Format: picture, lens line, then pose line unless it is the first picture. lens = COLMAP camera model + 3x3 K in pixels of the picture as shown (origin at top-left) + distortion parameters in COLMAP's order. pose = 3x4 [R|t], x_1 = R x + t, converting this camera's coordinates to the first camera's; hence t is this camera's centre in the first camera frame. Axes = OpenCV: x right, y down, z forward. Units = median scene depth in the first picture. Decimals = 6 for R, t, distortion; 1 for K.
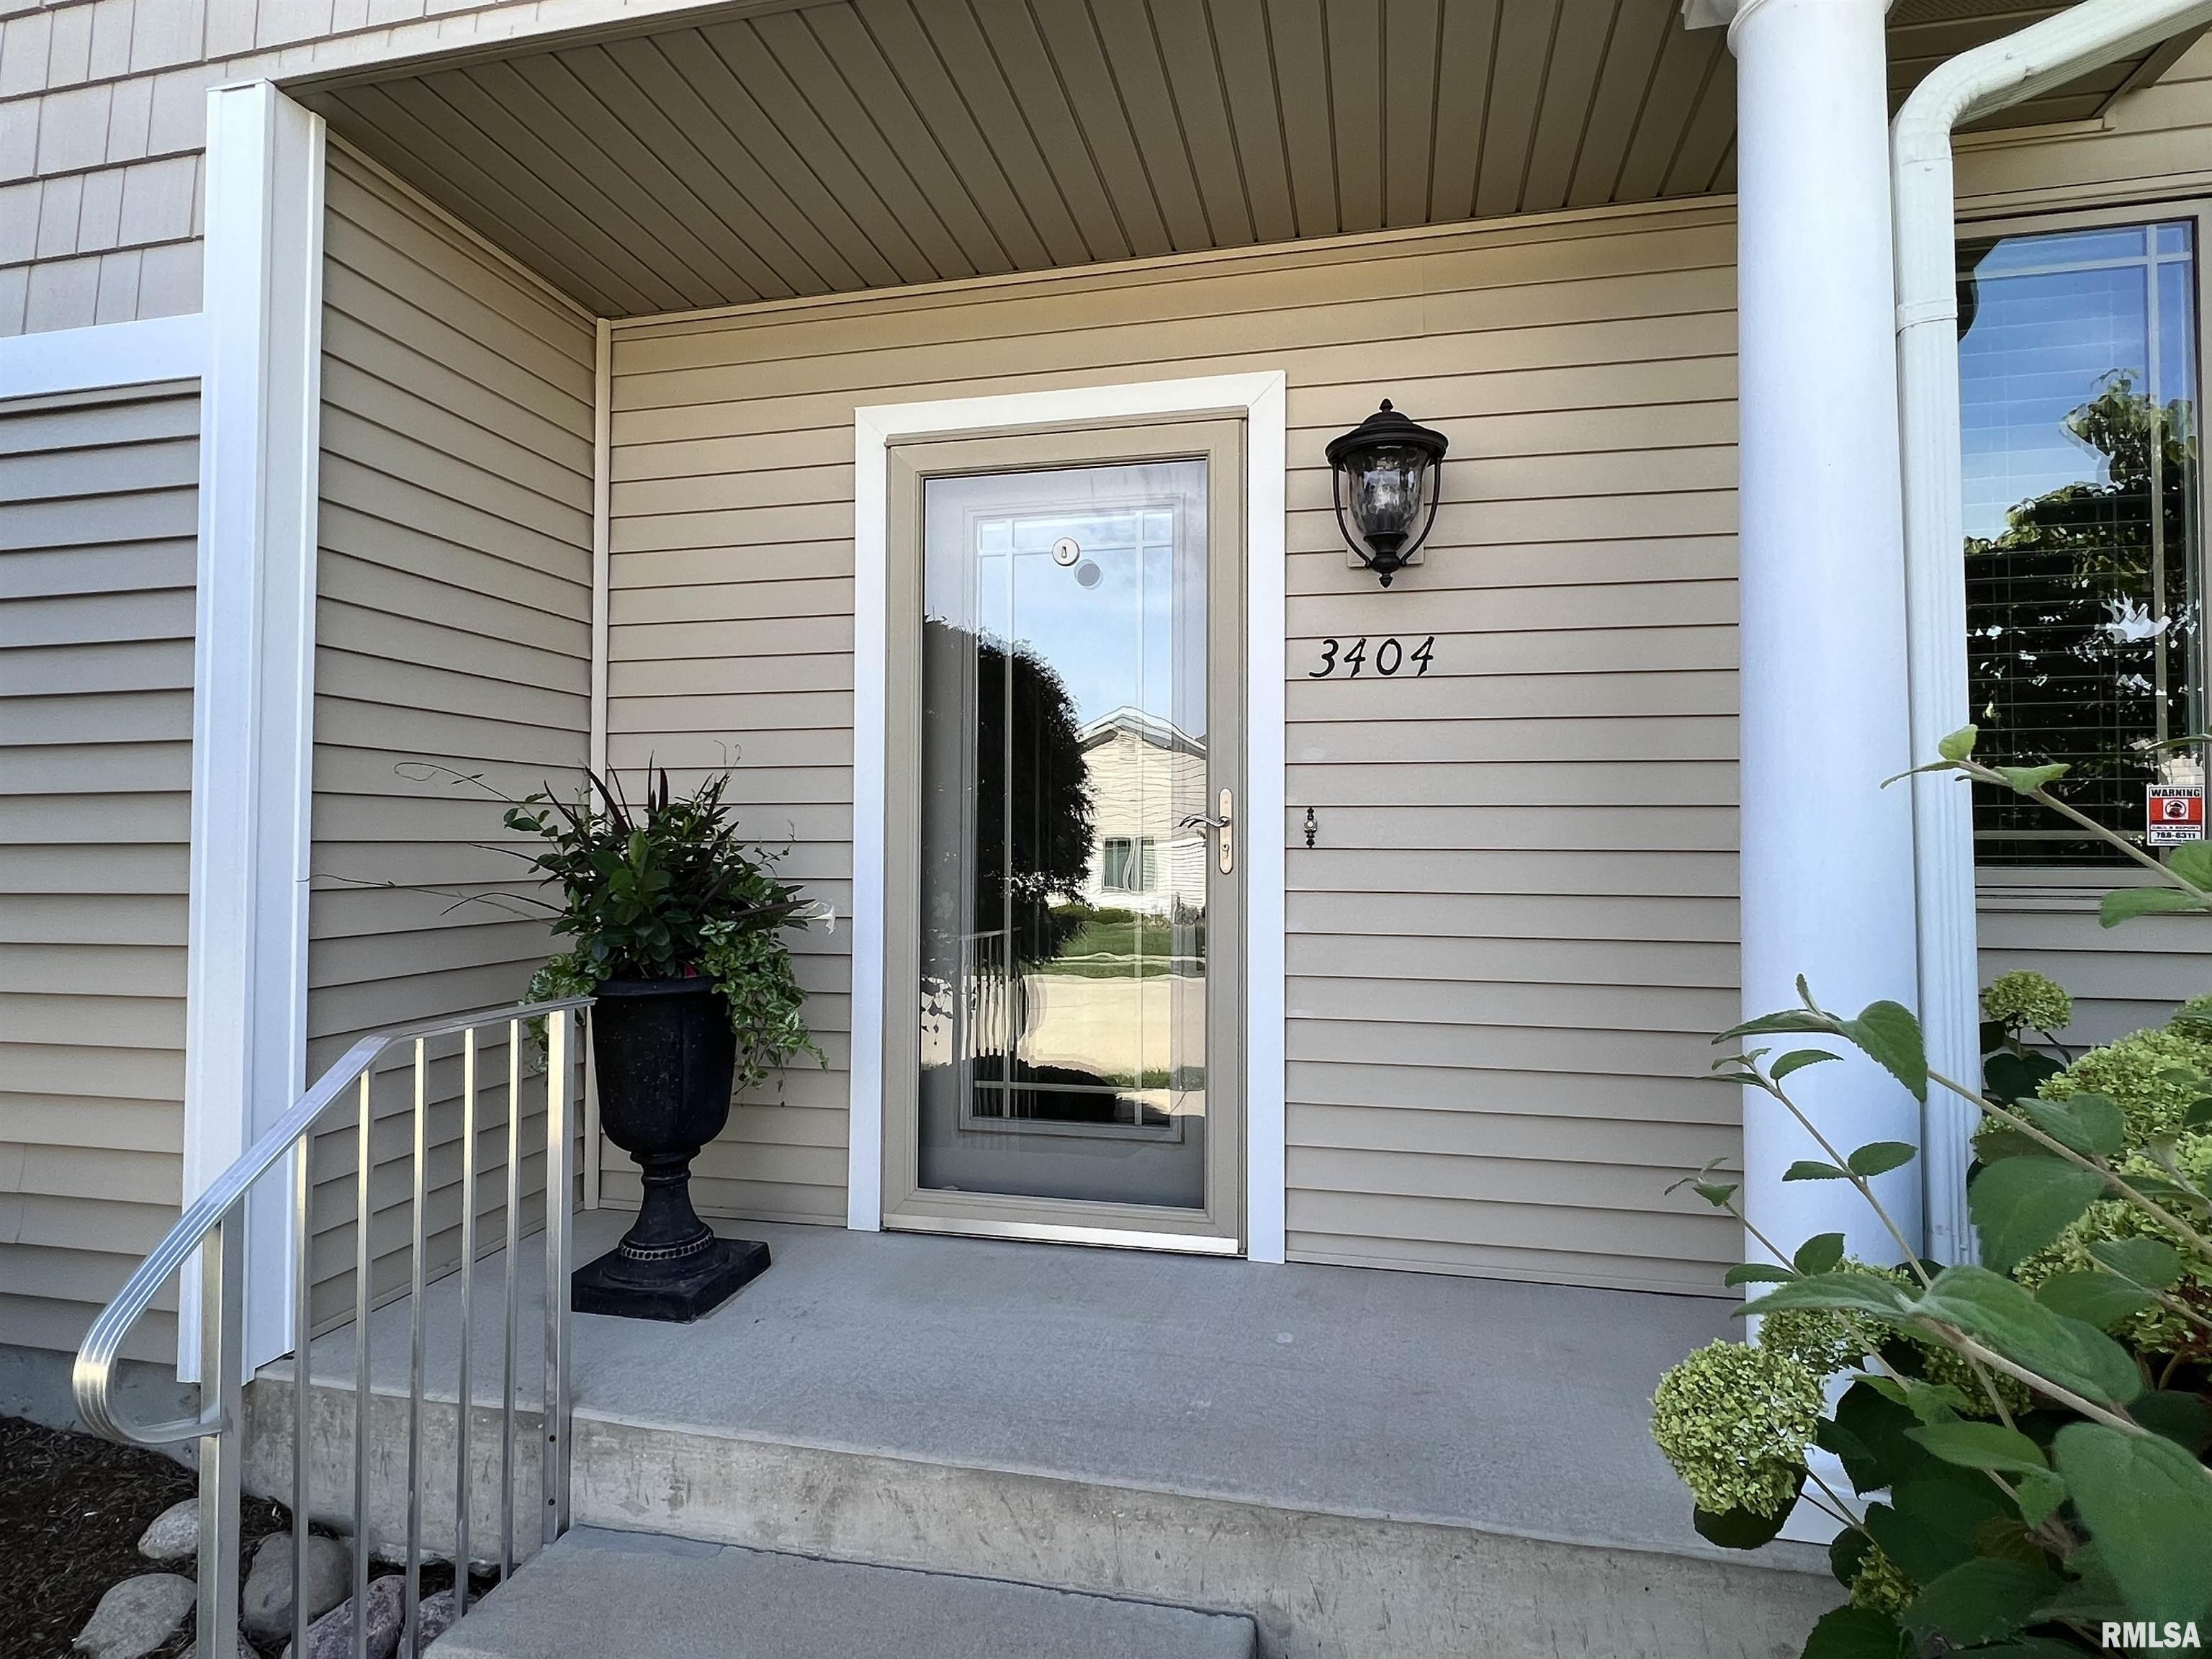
lens RADIAL K [[1169.0, 0, 1106.0], [0, 1169.0, 829.5], [0, 0, 1]] dist [-0.001183, 0.000188]
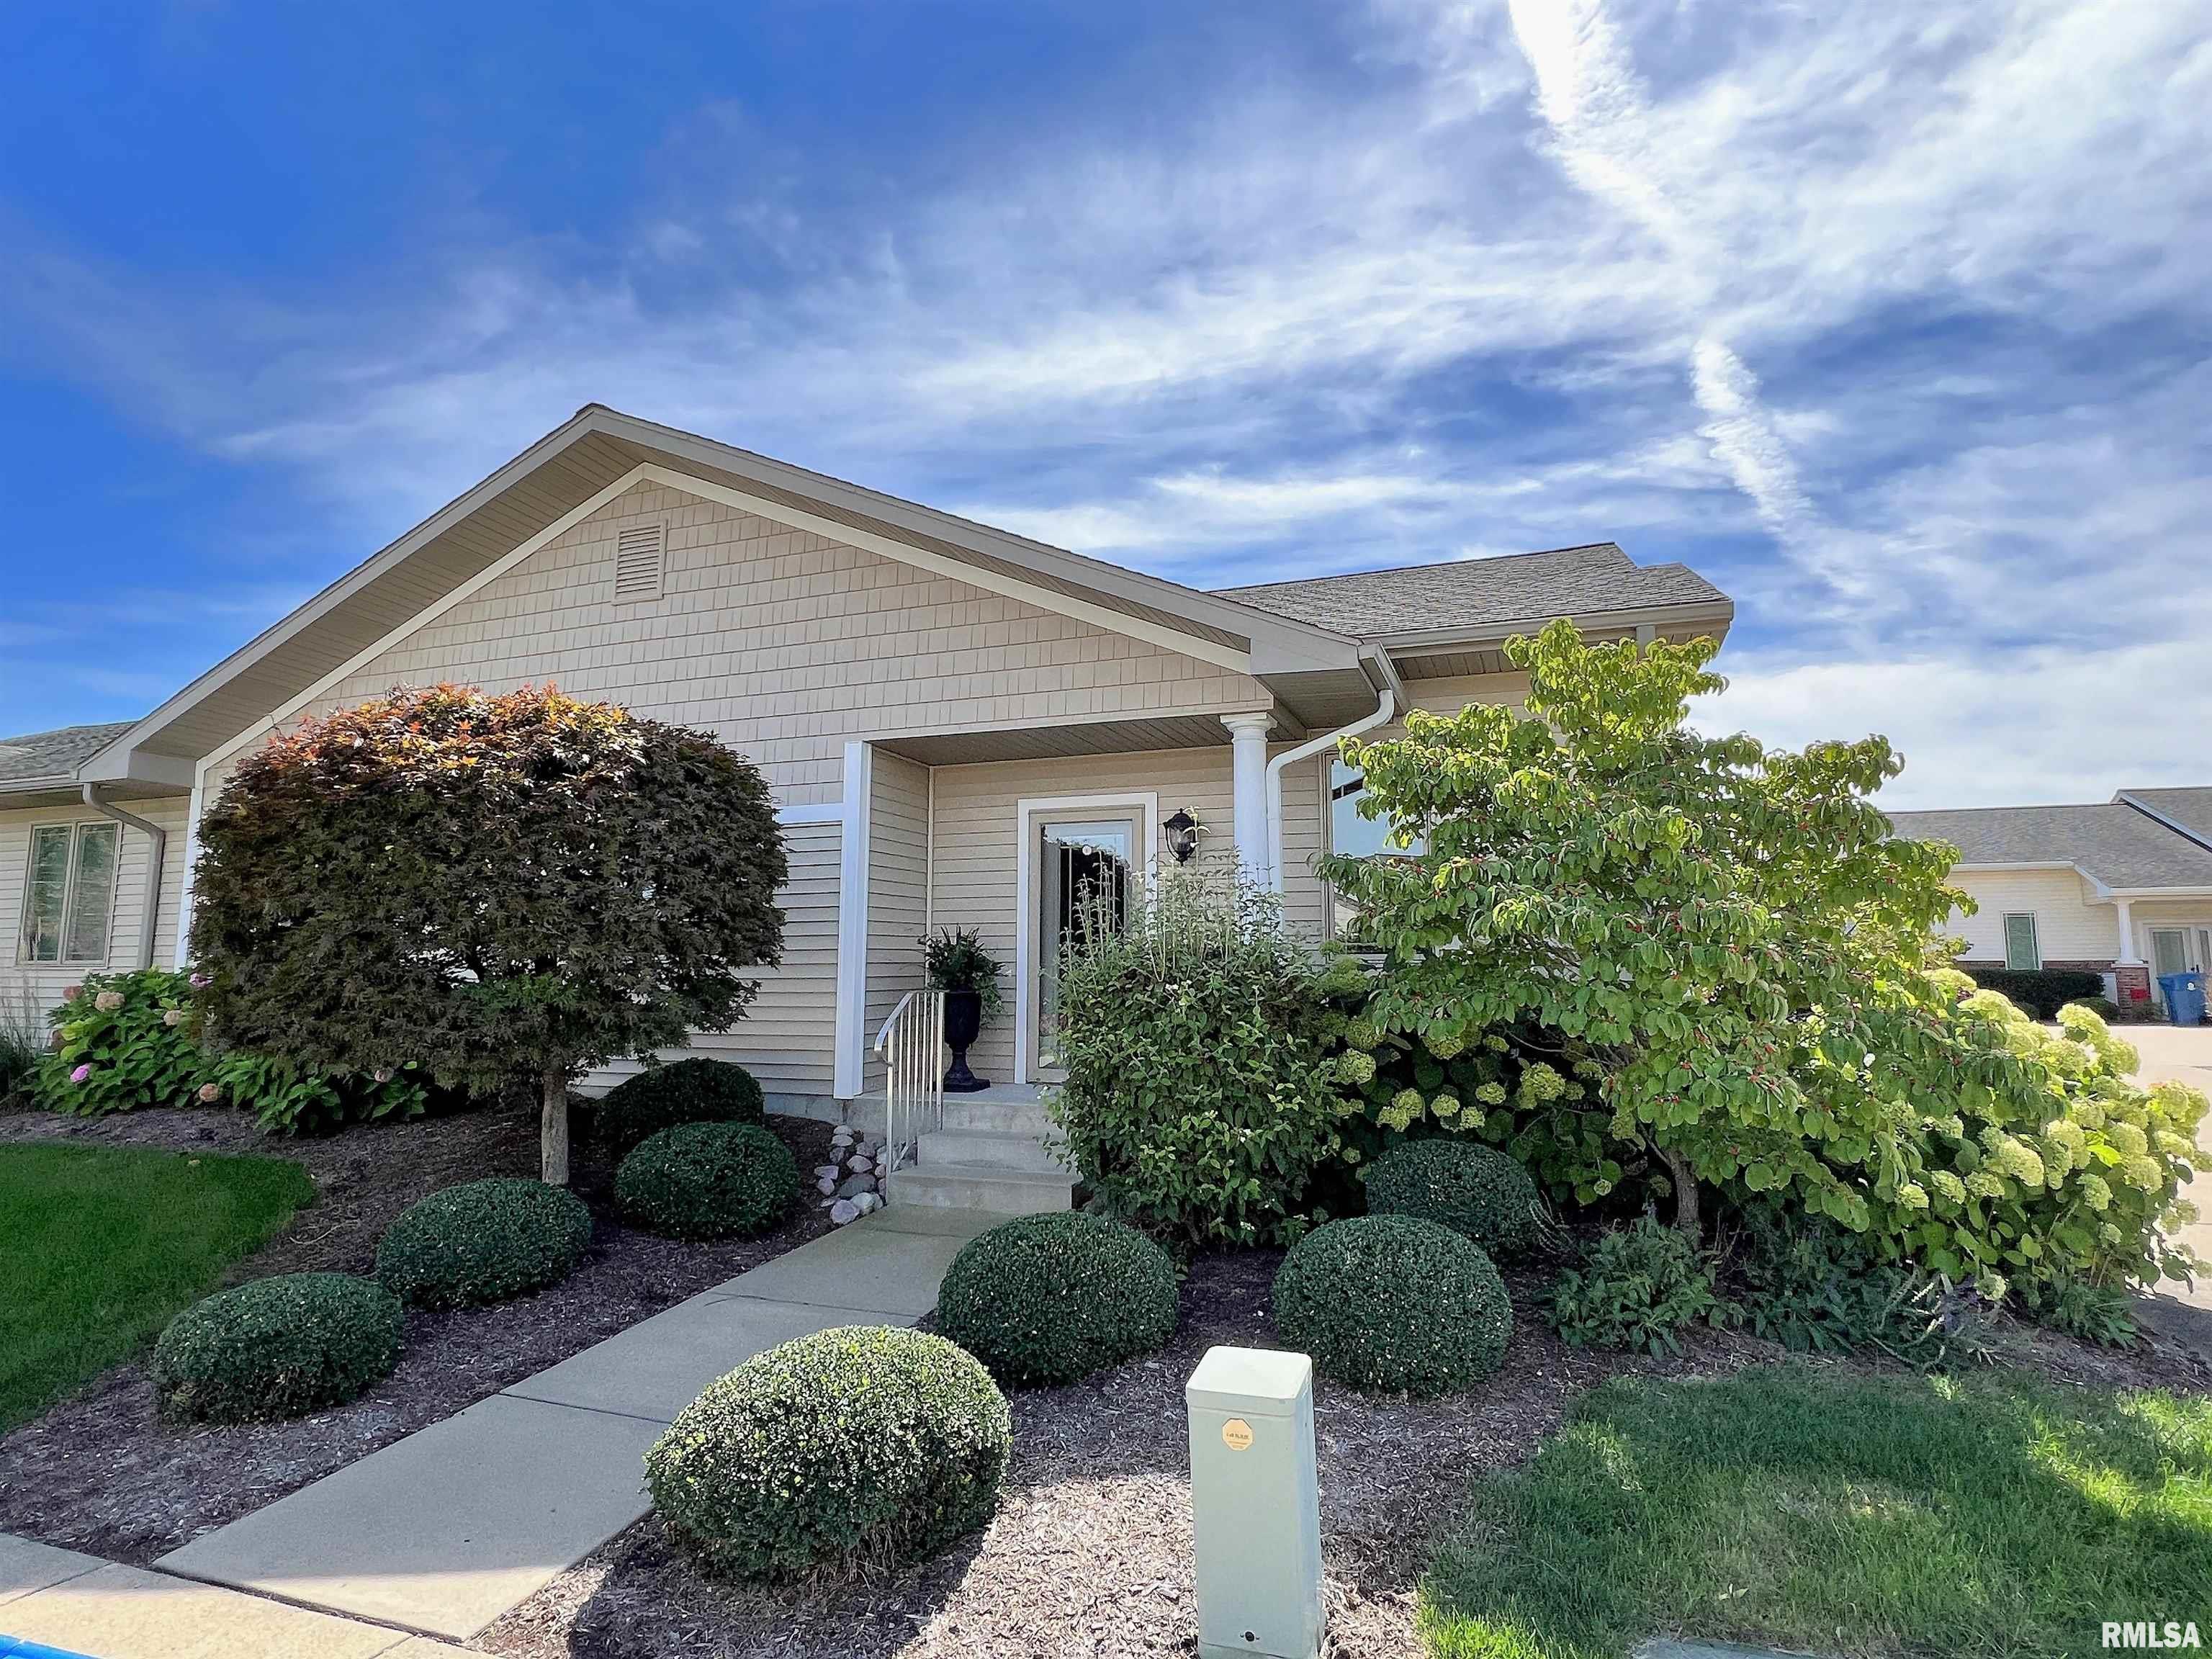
lens RADIAL K [[1169.0, 0, 1106.0], [0, 1169.0, 829.5], [0, 0, 1]] dist [-0.001183, 0.000188]
pose [[0.989606, -0.019888, -0.142421, 0.513051], [0.005496, 0.994898, -0.100737, 0.010979], [0.143698, 0.098907, 0.984667, -2.265385]]
